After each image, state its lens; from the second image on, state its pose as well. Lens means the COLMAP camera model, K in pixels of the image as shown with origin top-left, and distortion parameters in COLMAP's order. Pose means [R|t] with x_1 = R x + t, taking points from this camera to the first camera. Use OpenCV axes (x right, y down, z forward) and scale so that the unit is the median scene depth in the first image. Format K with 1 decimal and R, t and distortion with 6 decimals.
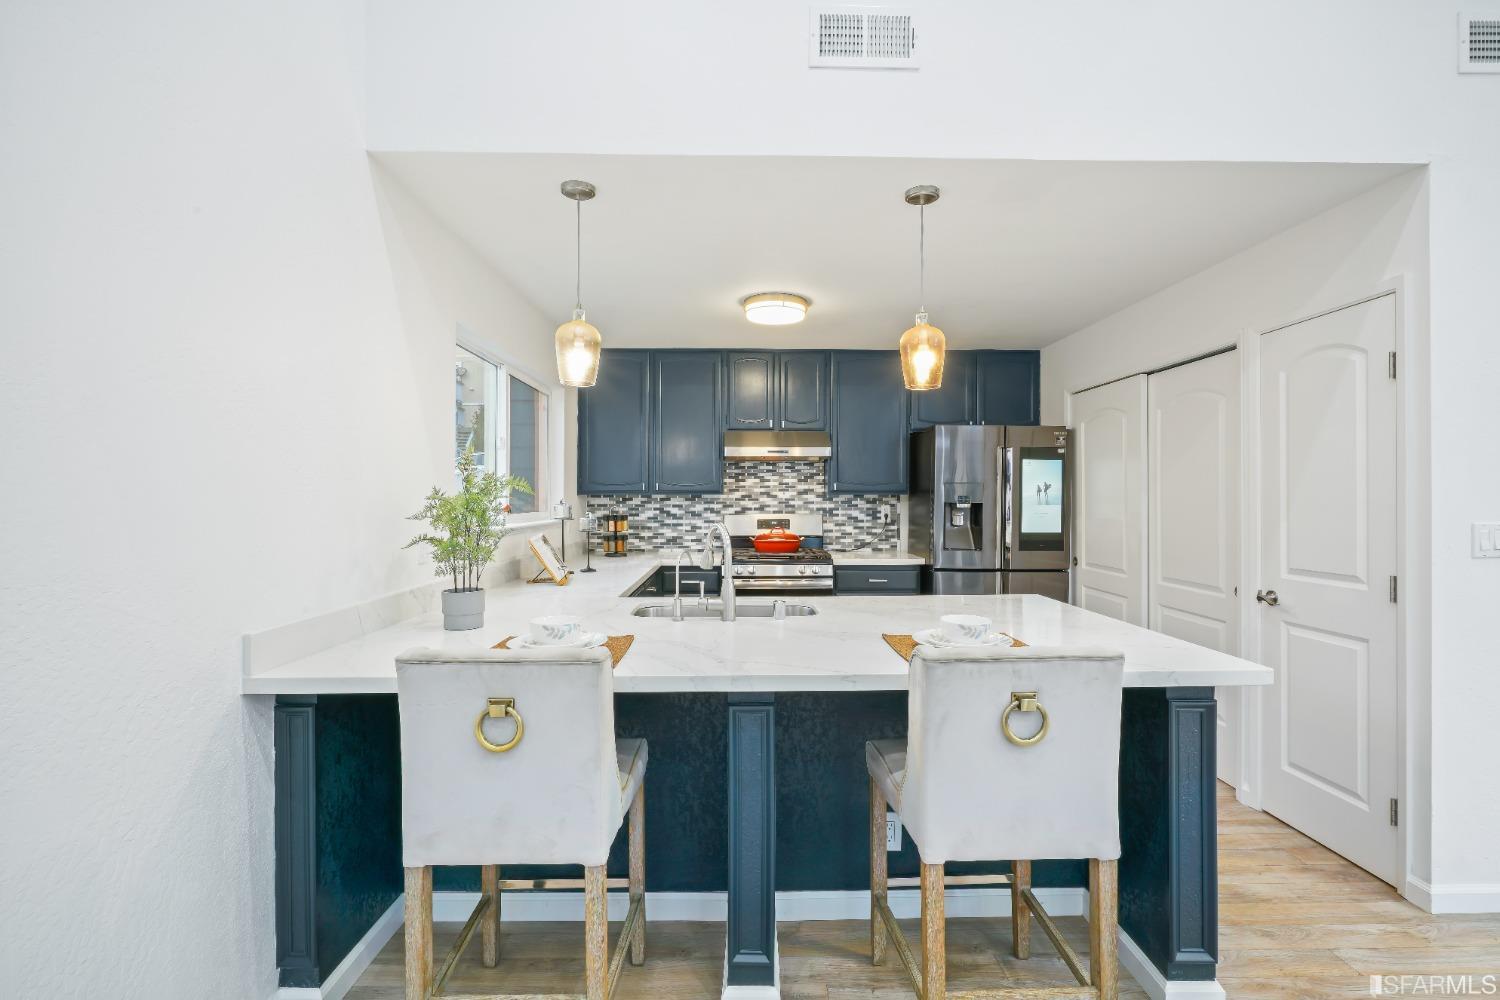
lens RADIAL K [[686.6, 0, 743.4], [0, 686.6, 500.2], [0, 0, 1]] dist [-0.000909, -0.000228]
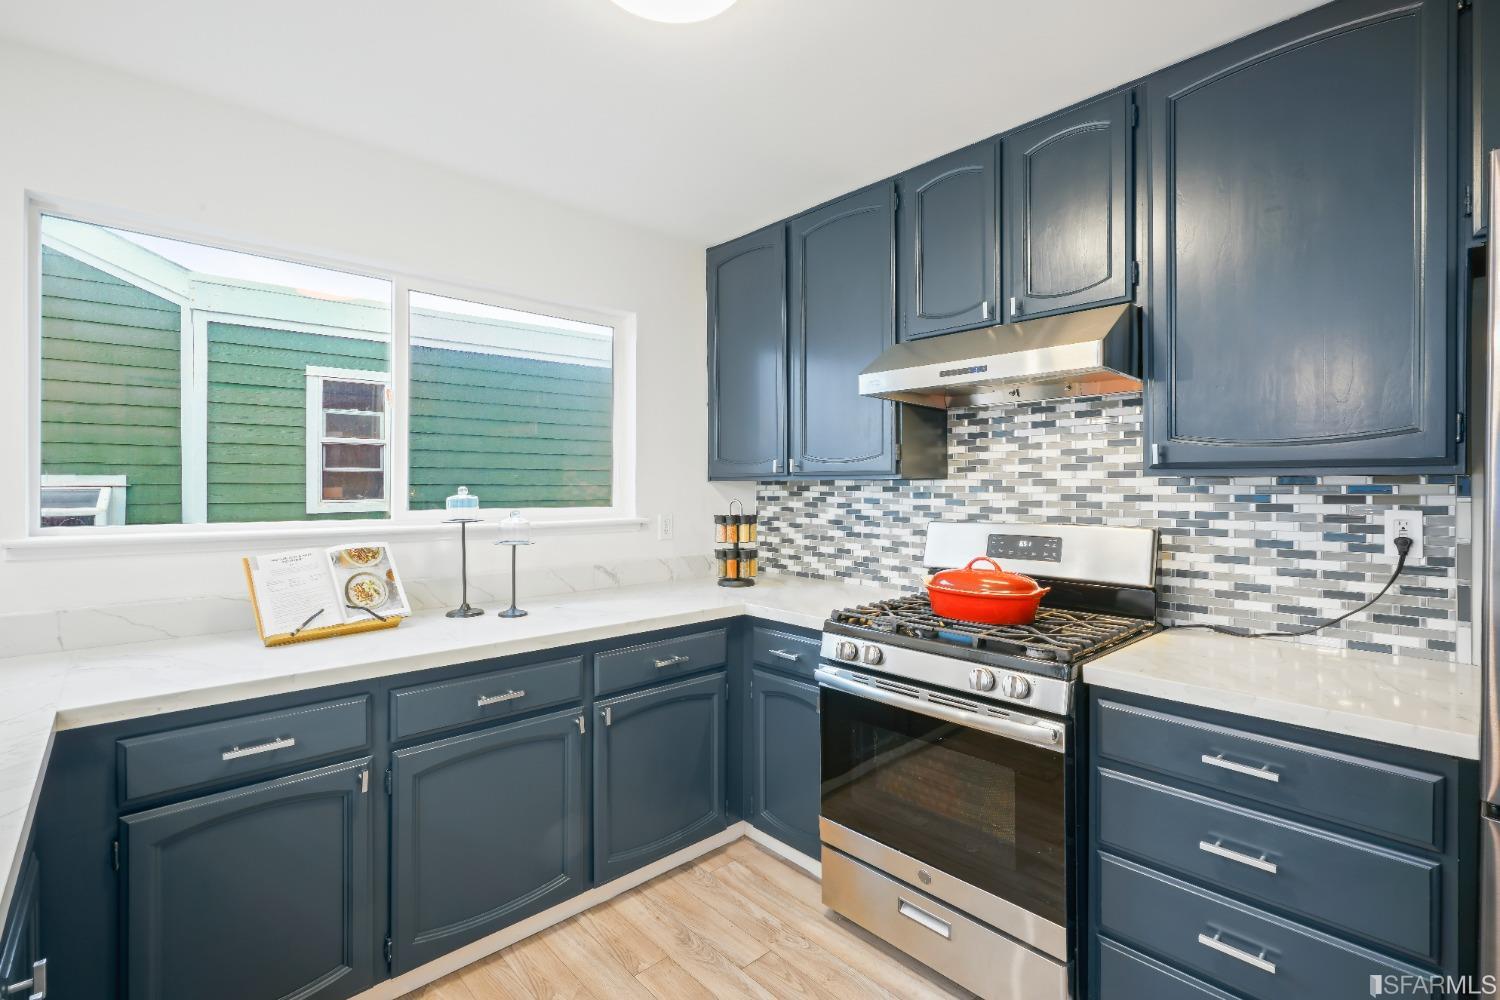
lens RADIAL K [[683.0, 0, 754.8], [0, 683.0, 483.5], [0, 0, 1]] dist [-0.000308, 0.000021]
pose [[0.673376, -0.003008, -0.739294, 0.238227], [-0.004271, 0.999959, -0.007959, -0.000563], [0.739288, 0.008517, 0.673336, 0.571673]]
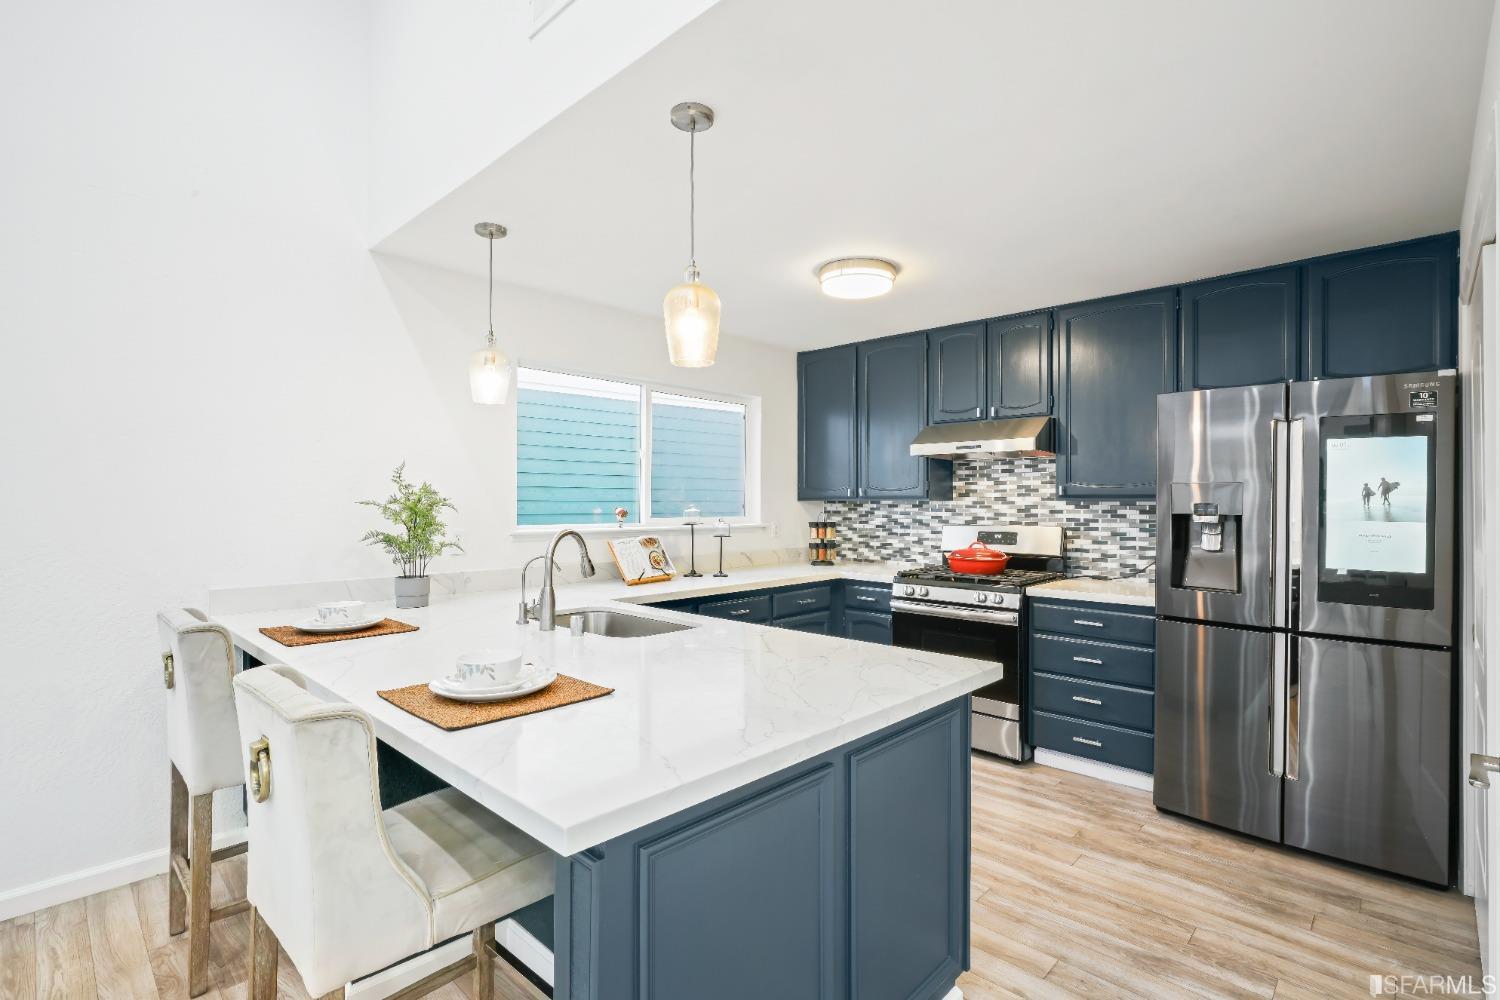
lens RADIAL K [[695.5, 0, 757.3], [0, 695.5, 498.8], [0, 0, 1]] dist [-0.000787, -0.000086]
pose [[0.719174, -0.000468, -0.694830, 0.391123], [-0.006165, 0.999956, -0.007055, -0.002899], [0.694802, 0.009357, 0.719140, 0.221275]]
